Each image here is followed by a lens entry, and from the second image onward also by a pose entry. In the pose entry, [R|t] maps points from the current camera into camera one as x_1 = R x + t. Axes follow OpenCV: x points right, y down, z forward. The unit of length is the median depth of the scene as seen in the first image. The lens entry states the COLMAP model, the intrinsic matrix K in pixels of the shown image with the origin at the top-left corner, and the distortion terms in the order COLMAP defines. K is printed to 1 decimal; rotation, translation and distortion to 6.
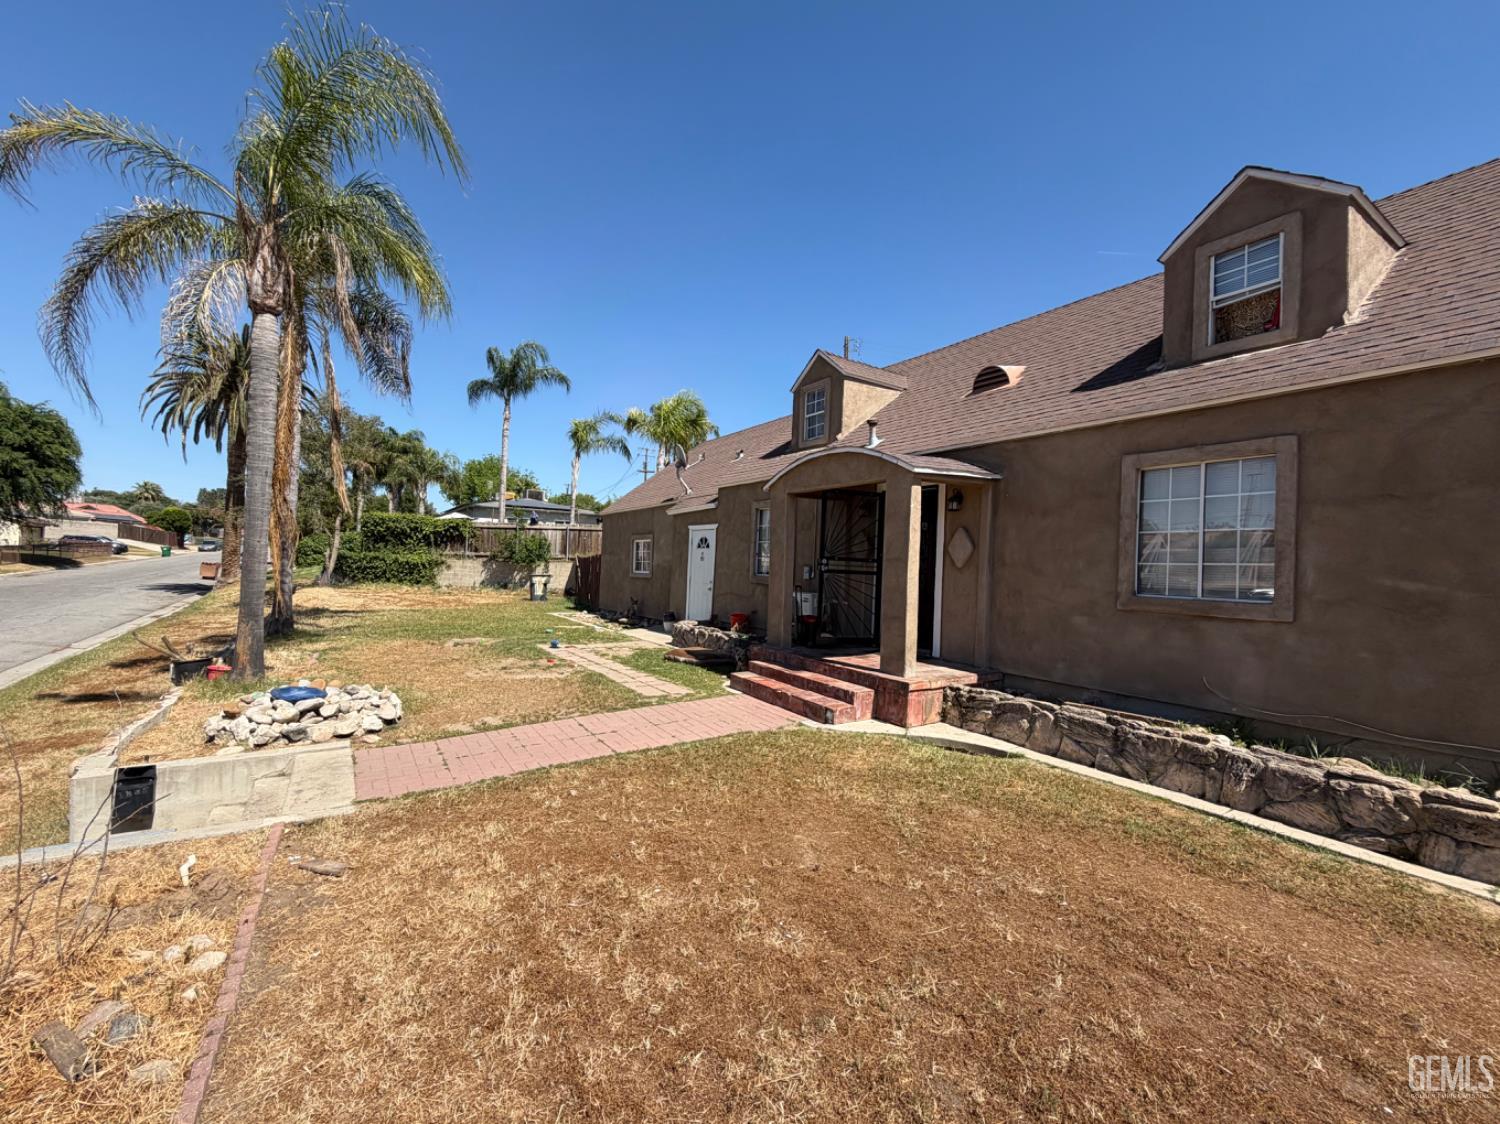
lens RADIAL K [[628.1, 0, 747.8], [0, 628.1, 560.3], [0, 0, 1]] dist [-0.000378, 0.000242]
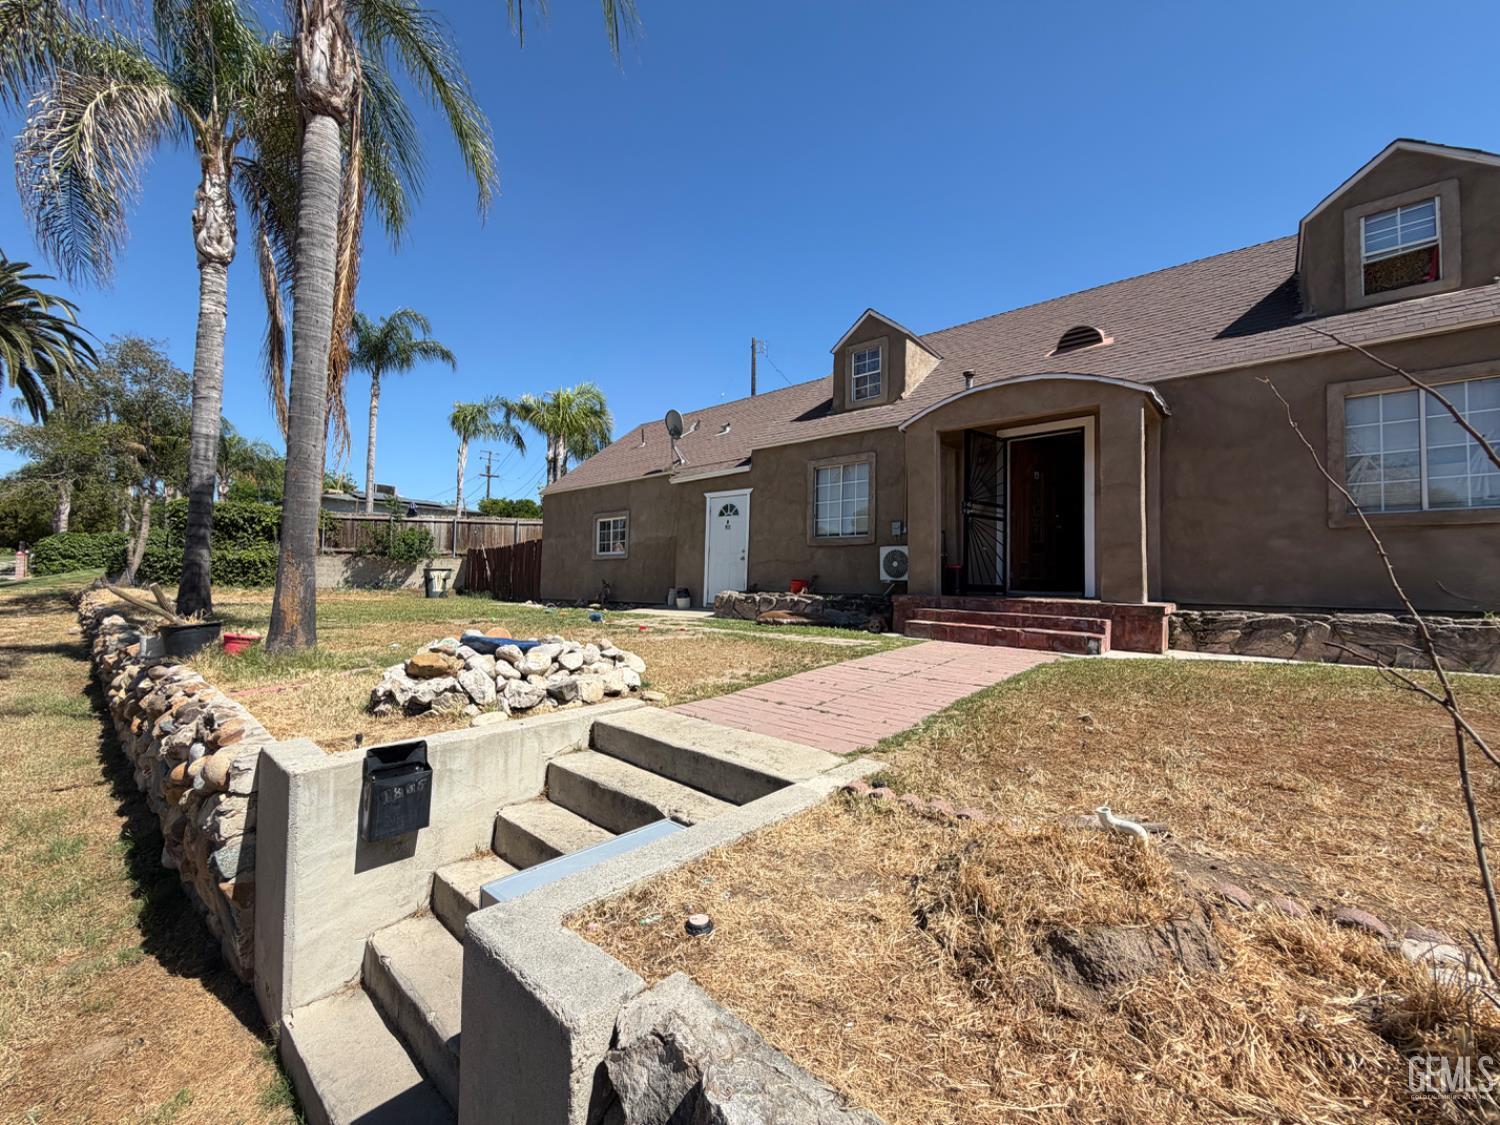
lens RADIAL K [[599.0, 0, 748.1], [0, 599.0, 560.1], [0, 0, 1]] dist [-0.000262, 0.000207]
pose [[0.958566, -0.006633, 0.284793, -0.564389], [0.013049, 0.999702, -0.020636, 0.123419], [-0.284571, 0.023497, 0.958367, 0.274368]]
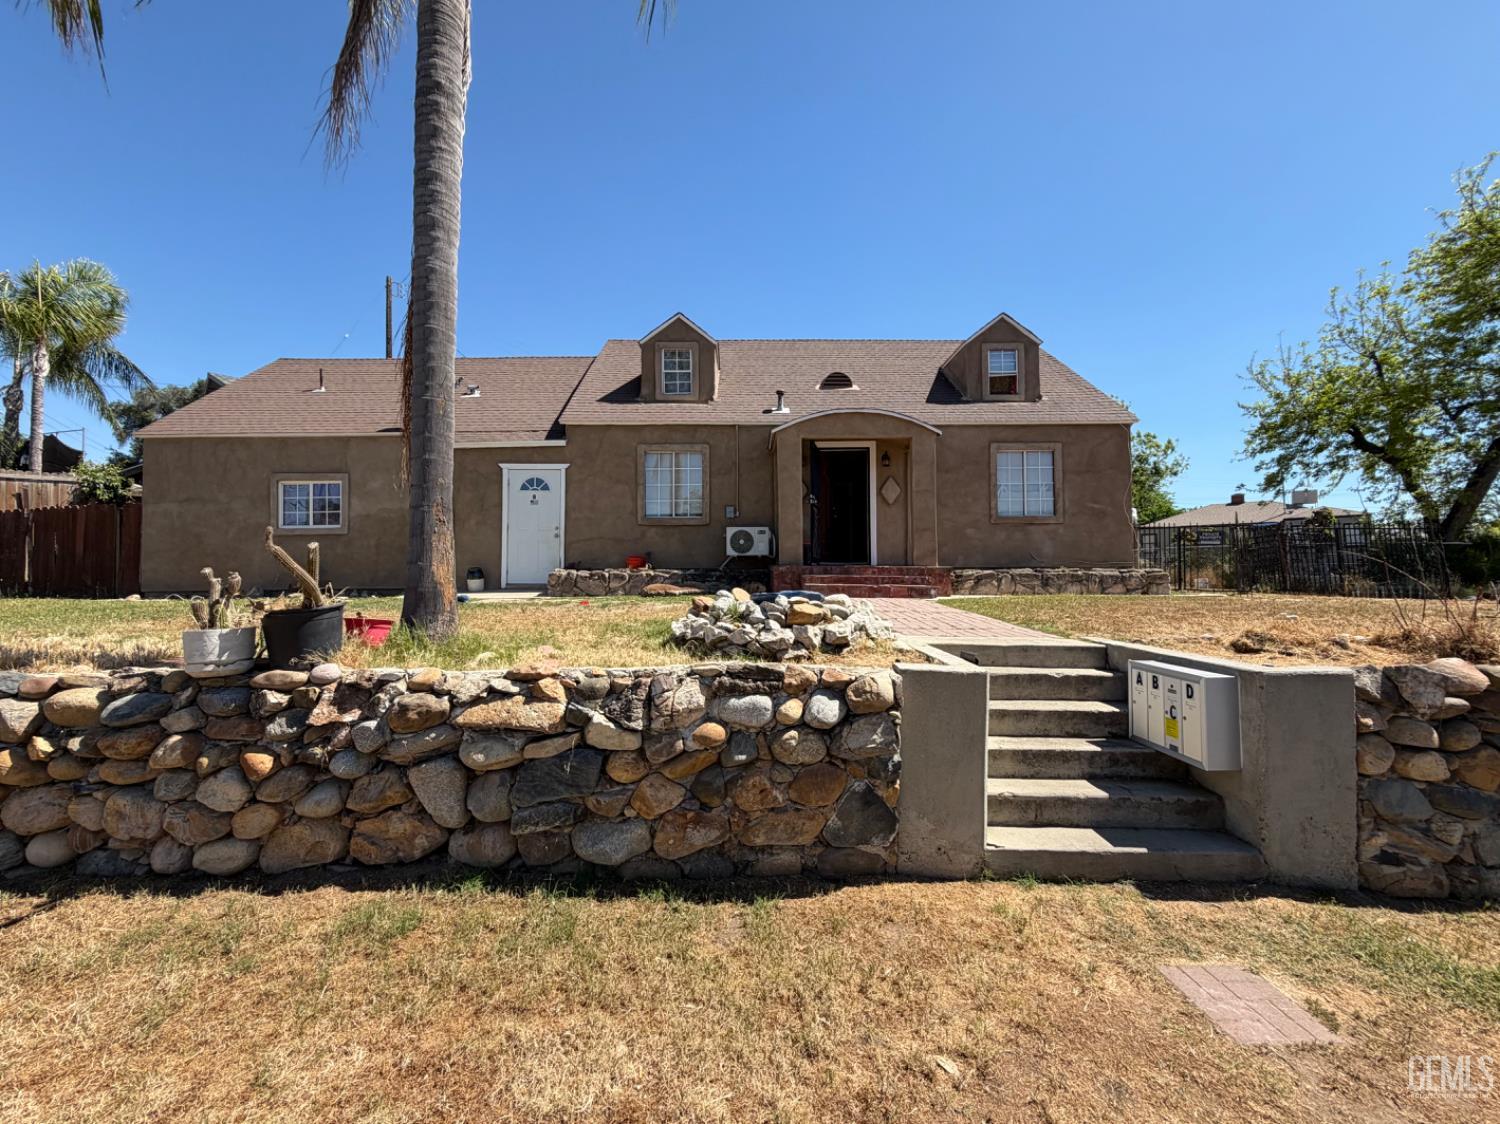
lens RADIAL K [[599.0, 0, 748.1], [0, 599.0, 559.6], [0, 0, 1]] dist [-0.000262, 0.000207]
pose [[0.535905, -0.017861, 0.844089, -1.181411], [0.015422, 0.999816, 0.011365, 0.137947], [-0.844138, 0.006927, 0.536082, 0.571824]]
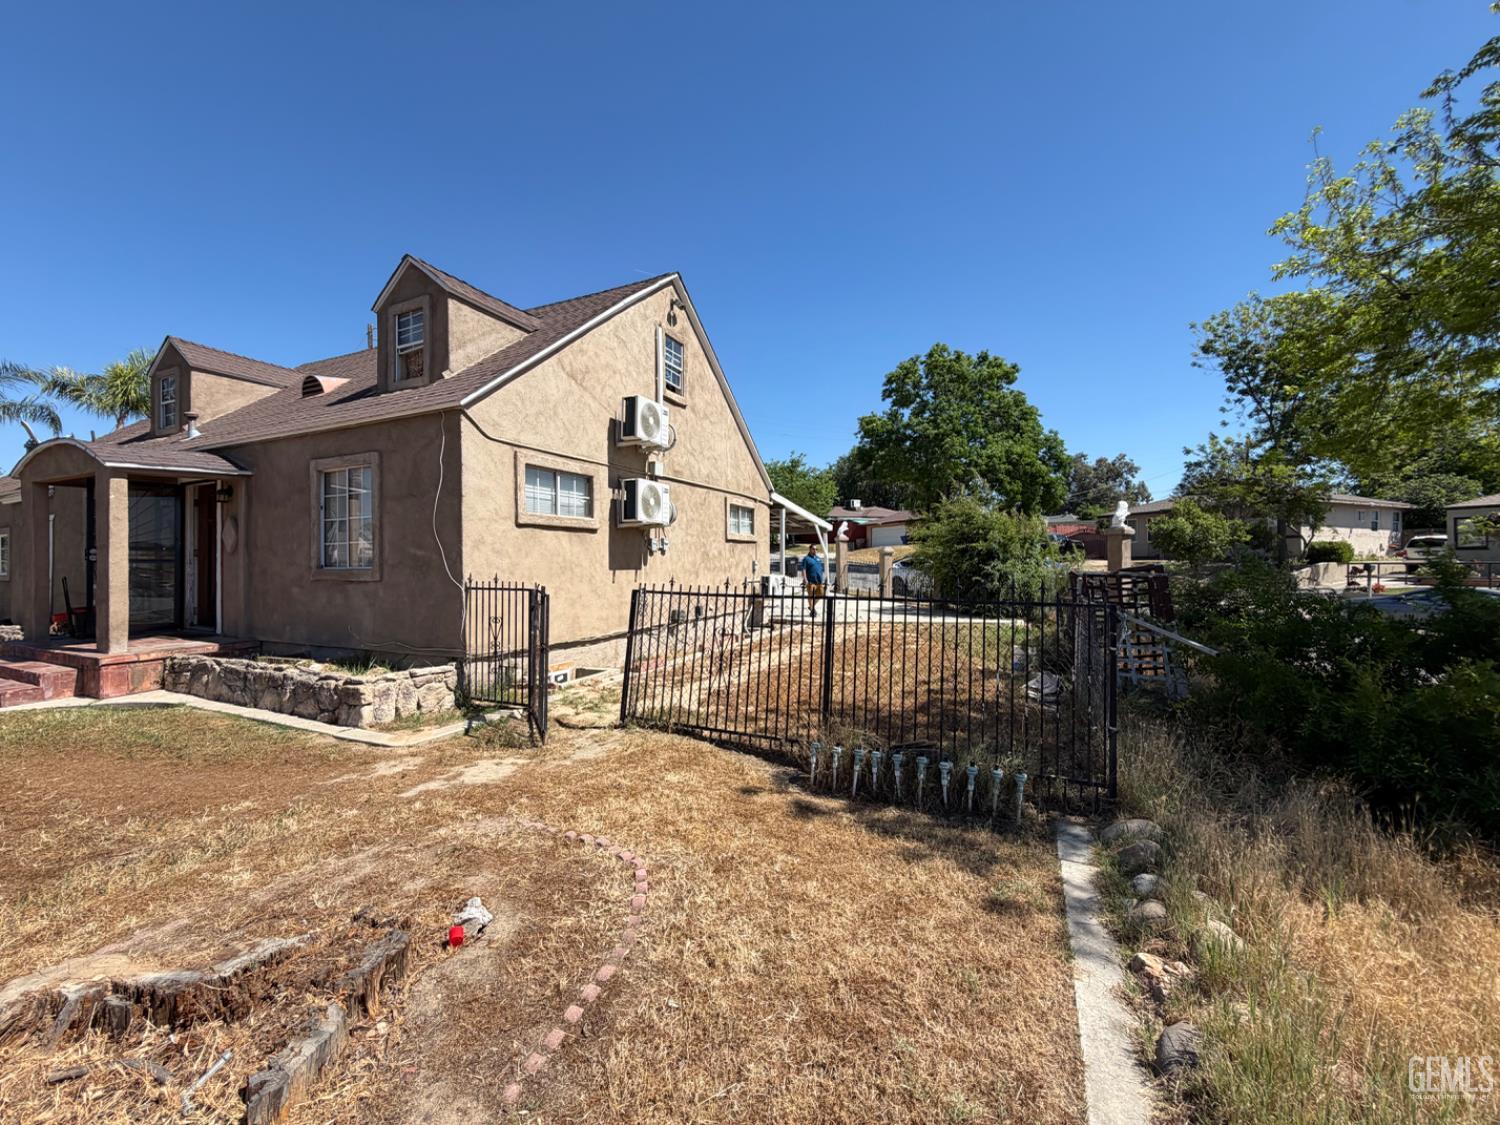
lens RADIAL K [[599.0, 0, 748.1], [0, 599.0, 560.1], [0, 0, 1]] dist [-0.000262, 0.000207]
pose [[0.847841, -0.041107, 0.528655, 0.616743], [0.032770, 0.999147, 0.025134, 0.031833], [-0.529237, -0.003986, 0.848464, -0.451214]]
